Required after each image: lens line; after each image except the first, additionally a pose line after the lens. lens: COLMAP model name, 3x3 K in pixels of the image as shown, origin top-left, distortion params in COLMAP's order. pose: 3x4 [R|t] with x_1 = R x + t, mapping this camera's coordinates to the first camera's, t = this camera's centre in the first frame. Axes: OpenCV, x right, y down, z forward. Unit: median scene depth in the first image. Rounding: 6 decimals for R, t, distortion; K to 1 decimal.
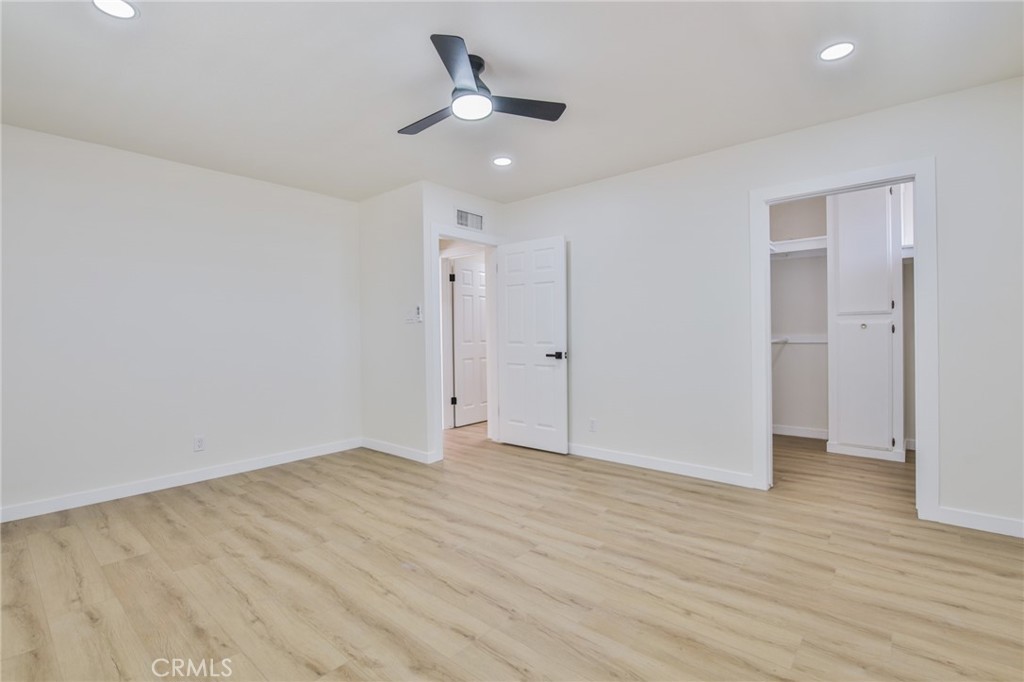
lens RADIAL K [[467.3, 0, 517.5], [0, 467.3, 340.0], [0, 0, 1]] dist [-0.004596, -0.008861]
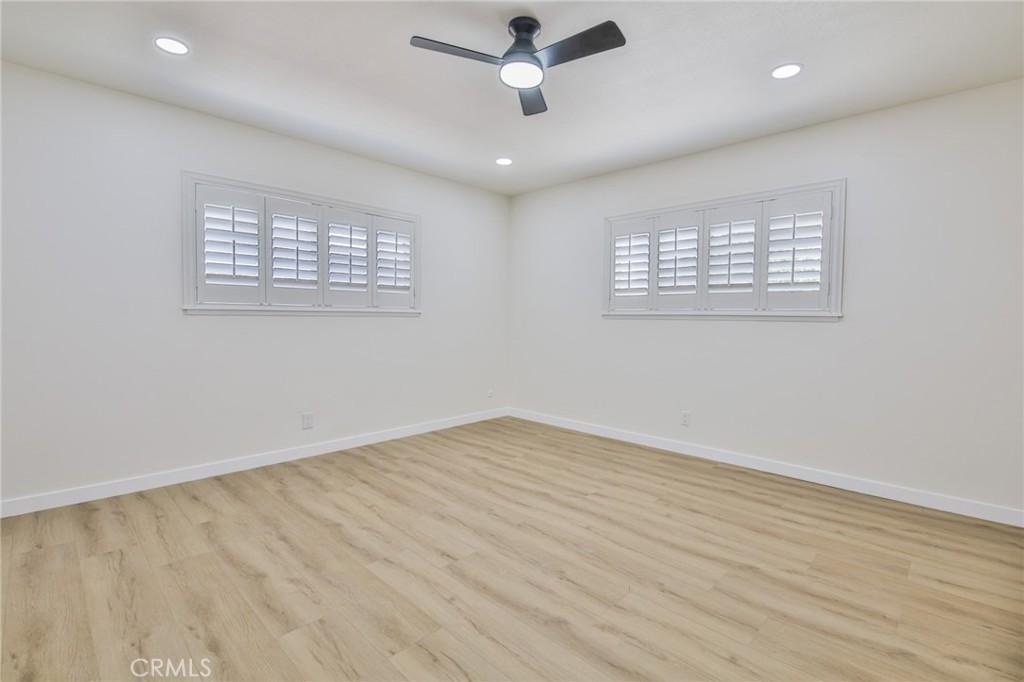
lens RADIAL K [[467.3, 0, 513.8], [0, 467.3, 337.6], [0, 0, 1]] dist [-0.004596, -0.008861]
pose [[-0.997505, -0.004187, 0.070467, -0.150313], [0.000066, 0.998184, 0.060246, -0.027915], [-0.070591, 0.060100, -0.995693, 1.967791]]
